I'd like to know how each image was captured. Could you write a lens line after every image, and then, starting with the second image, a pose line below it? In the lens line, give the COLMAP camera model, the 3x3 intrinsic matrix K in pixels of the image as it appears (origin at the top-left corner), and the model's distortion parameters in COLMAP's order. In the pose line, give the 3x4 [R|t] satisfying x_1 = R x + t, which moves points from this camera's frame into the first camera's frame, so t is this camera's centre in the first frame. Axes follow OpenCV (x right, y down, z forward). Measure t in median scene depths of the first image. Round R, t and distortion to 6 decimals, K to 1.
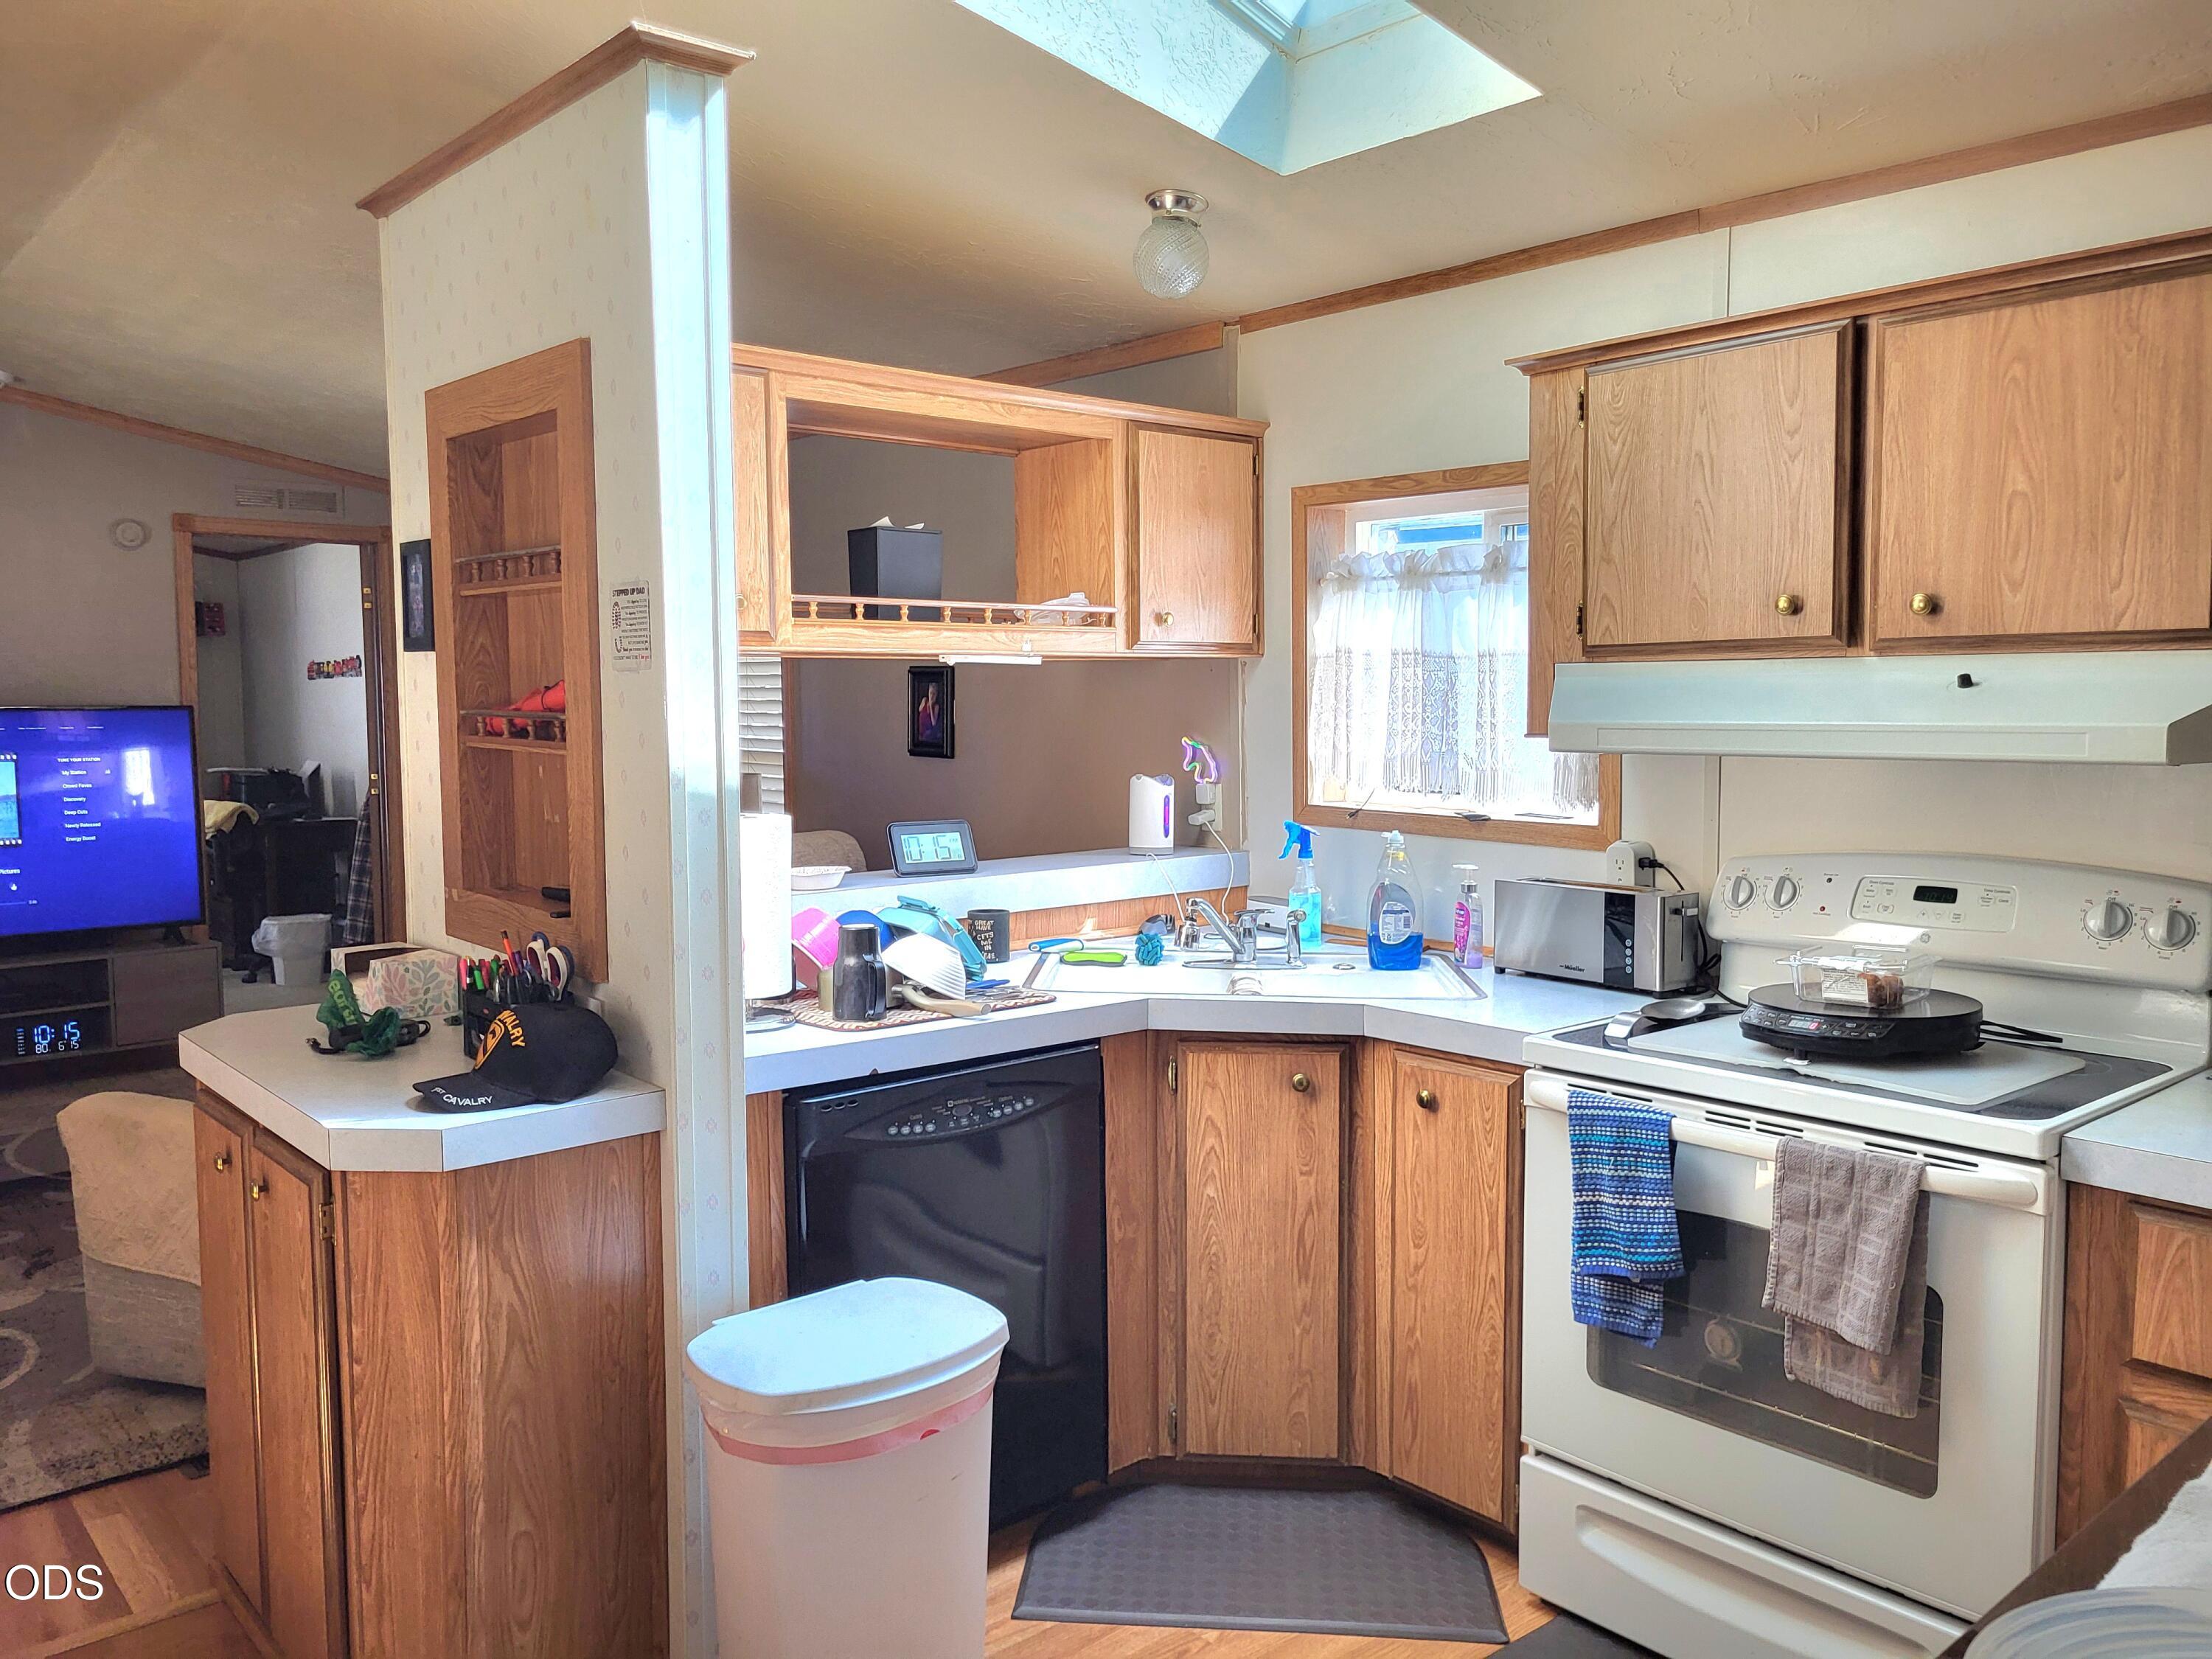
lens RADIAL K [[1681.2, 0, 1105.4], [0, 1681.2, 809.5], [0, 0, 1]] dist [0.045643, -0.038672]
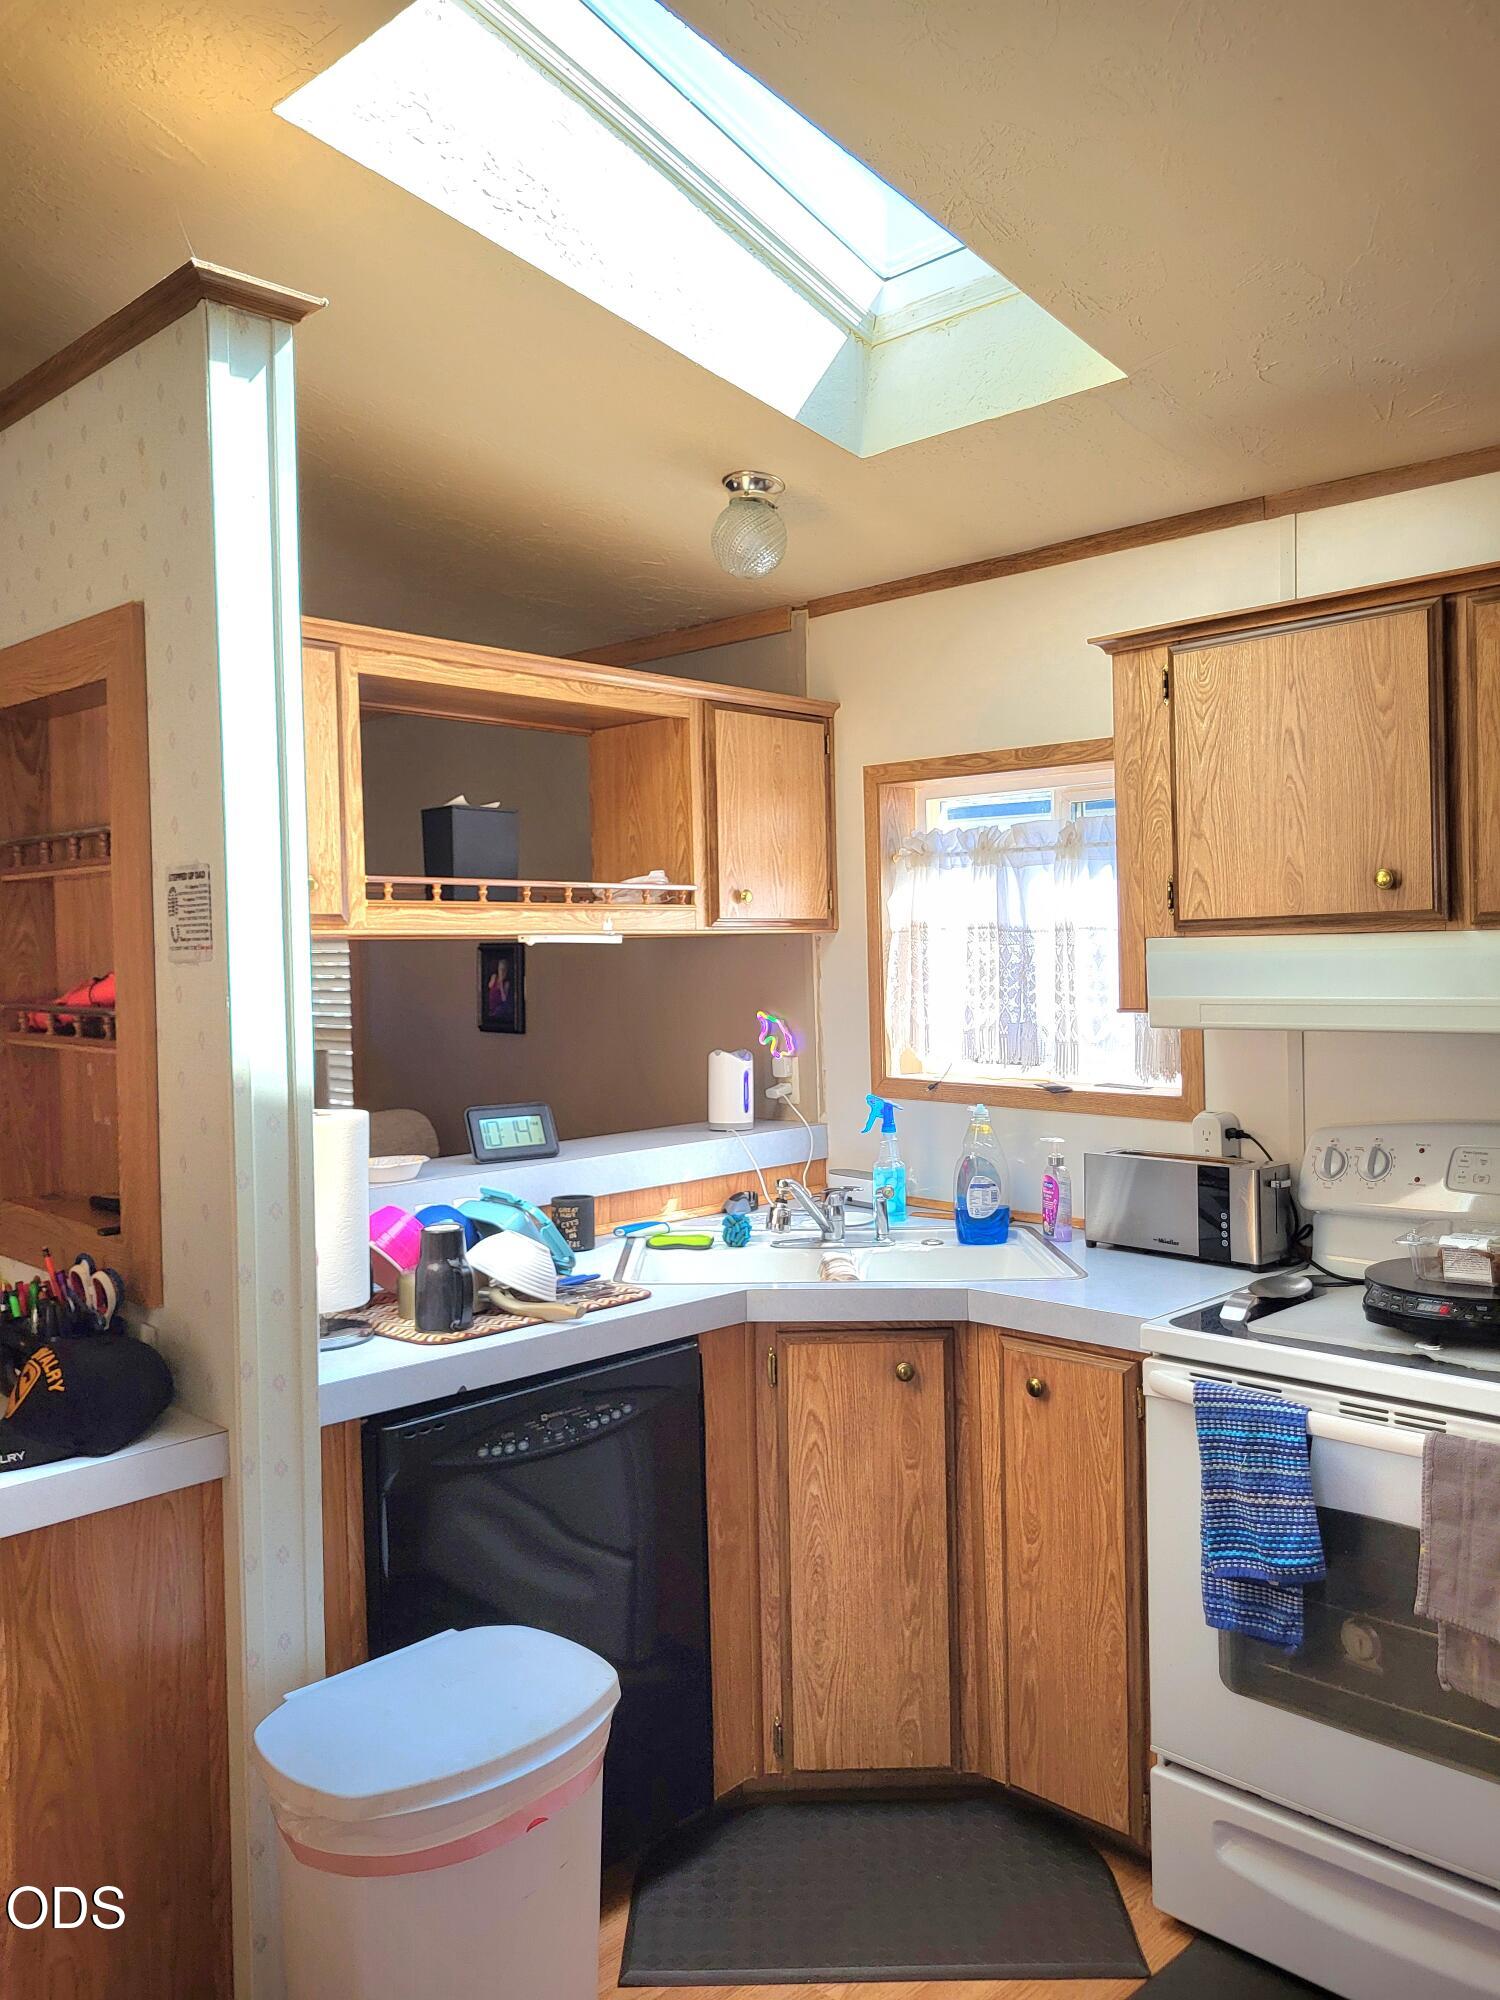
lens RADIAL K [[1520.1, 0, 785.4], [0, 1520.1, 983.0], [0, 0, 1]] dist [0.045643, -0.038672]
pose [[0.995485, -0.015308, 0.093676, -0.033739], [0.020086, 0.998533, -0.050279, -0.020273], [-0.092769, 0.051934, 0.994332, 0.130466]]
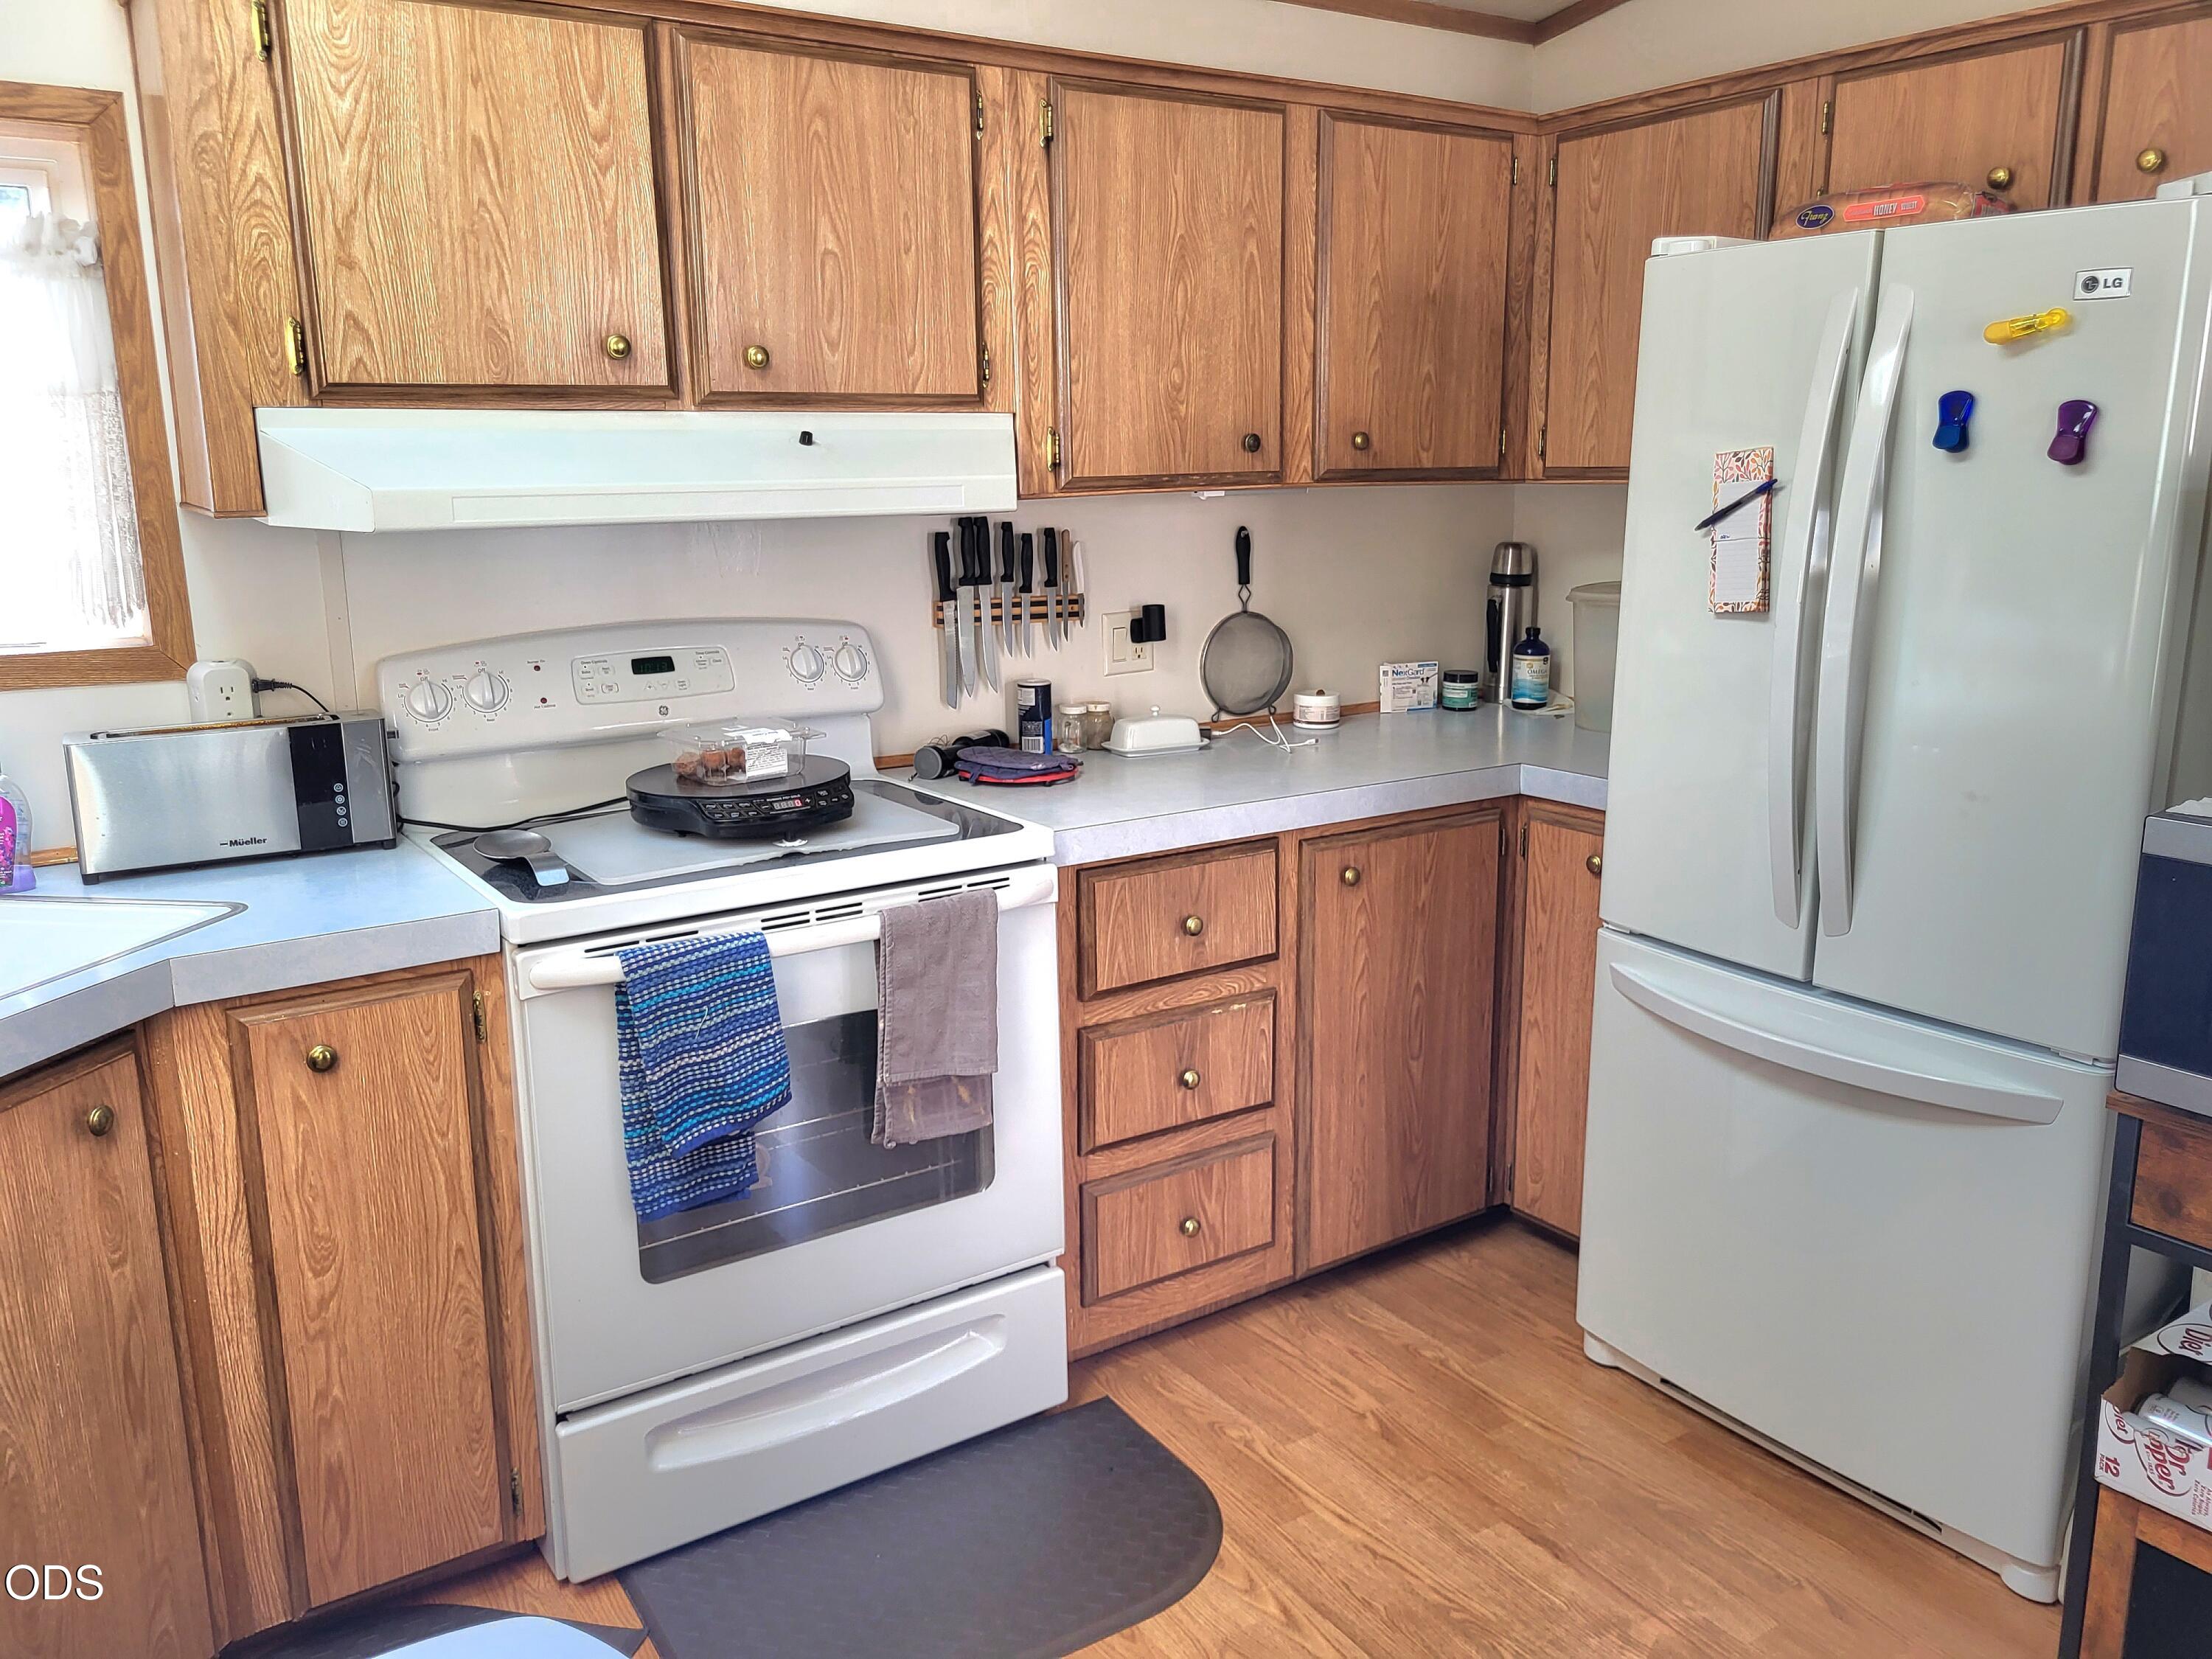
lens RADIAL K [[1681.2, 0, 1088.2], [0, 1681.2, 785.4], [0, 0, 1]] dist [0.045643, -0.038672]
pose [[0.137775, -0.185720, 0.972896, -0.422346], [0.079738, 0.981154, 0.176005, -0.031954], [-0.987249, 0.053328, 0.149987, 0.607090]]
